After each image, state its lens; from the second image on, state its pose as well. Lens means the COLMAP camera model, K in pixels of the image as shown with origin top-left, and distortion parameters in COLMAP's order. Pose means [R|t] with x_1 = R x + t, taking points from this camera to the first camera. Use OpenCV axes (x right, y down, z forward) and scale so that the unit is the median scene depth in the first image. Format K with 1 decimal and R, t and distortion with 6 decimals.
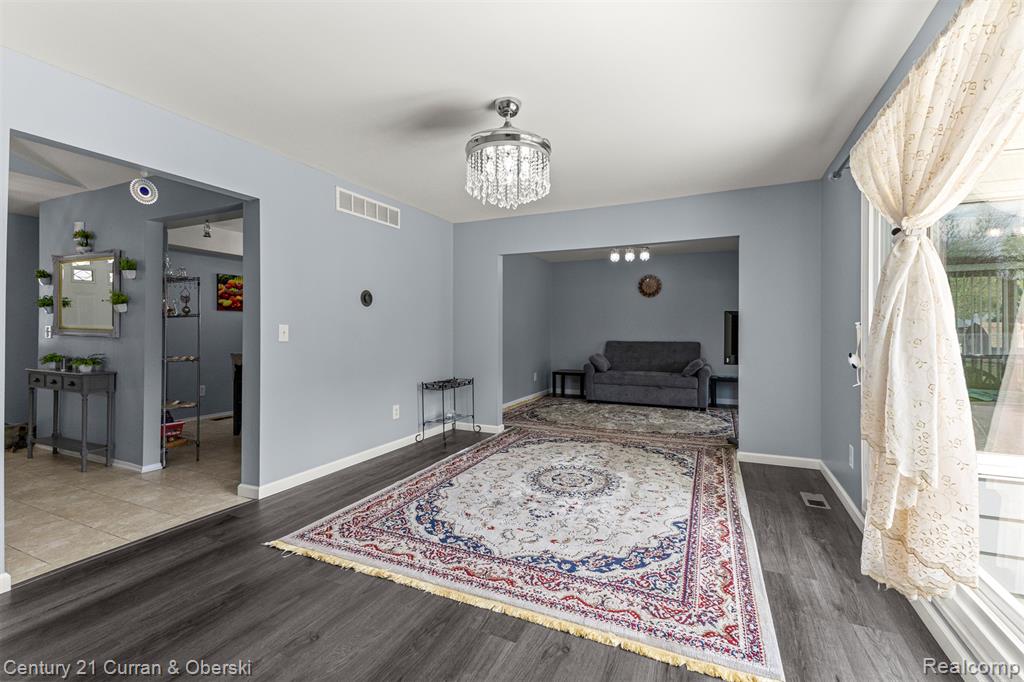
lens RADIAL K [[447.8, 0, 513.1], [0, 447.8, 328.9], [0, 0, 1]] dist [0.011074, 0.000181]
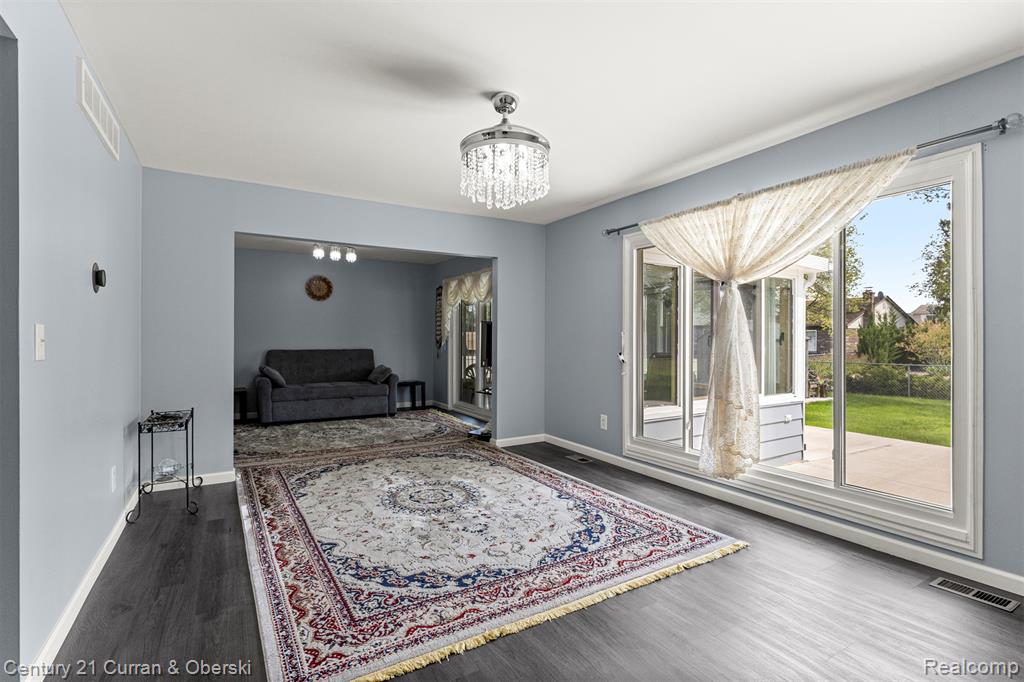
lens RADIAL K [[479.2, 0, 515.2], [0, 479.2, 333.9], [0, 0, 1]] dist [-0.000525, -0.000400]
pose [[0.561610, 0.009202, 0.827351, -0.827813], [-0.005382, 0.999958, -0.007469, 0.005180], [-0.827385, -0.000259, 0.561635, 0.401803]]
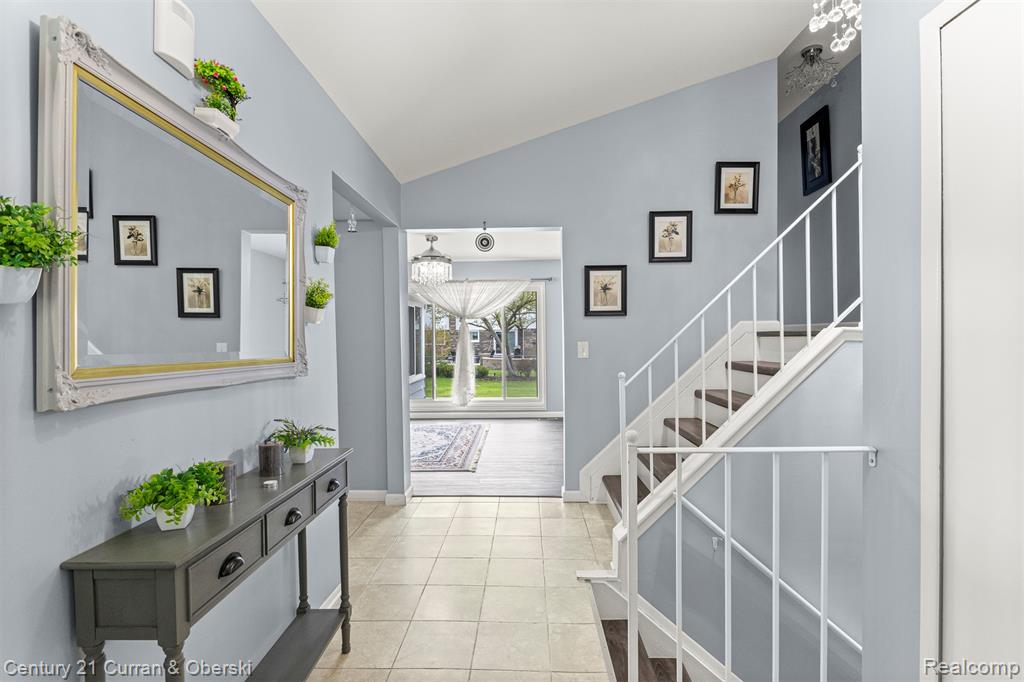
lens RADIAL K [[479.2, 0, 512.8], [0, 479.2, 344.1], [0, 0, 1]] dist [-0.000525, -0.000400]
pose [[-0.405920, 0.004121, 0.913899, -2.190890], [0.011197, 0.999937, 0.000464, 0.010255], [-0.913840, 0.010422, -0.405941, 1.553834]]
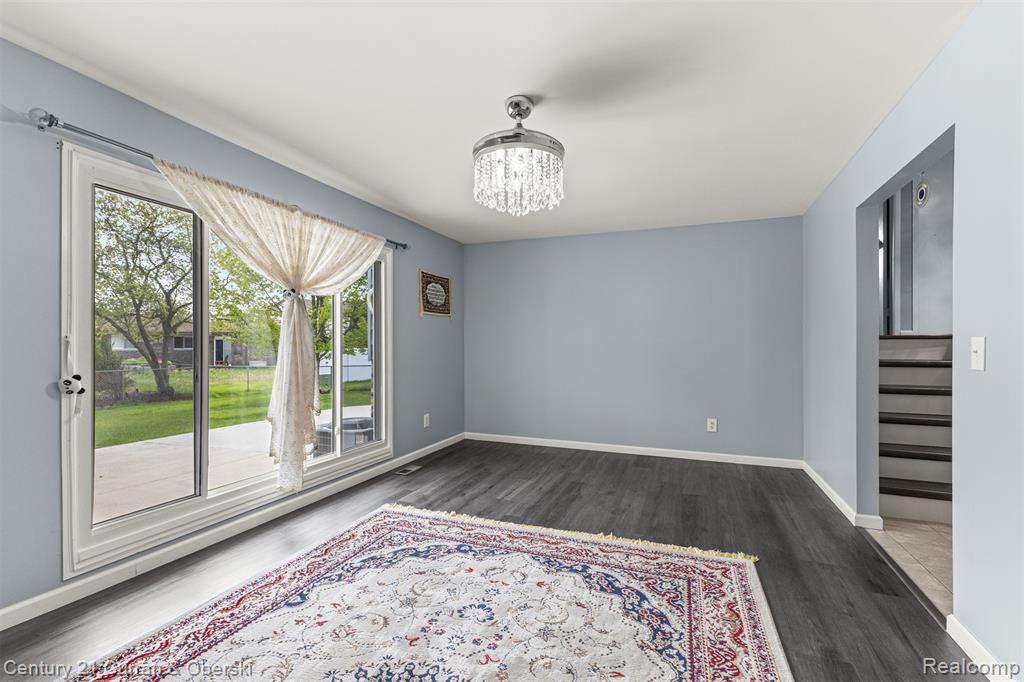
lens RADIAL K [[447.8, 0, 512.3], [0, 447.8, 346.6], [0, 0, 1]] dist [0.011074, 0.000181]
pose [[-0.998574, -0.001936, -0.053358, 0.050781], [-0.001697, 0.999988, -0.004528, 0.007798], [0.053366, -0.004431, -0.998565, 1.895115]]
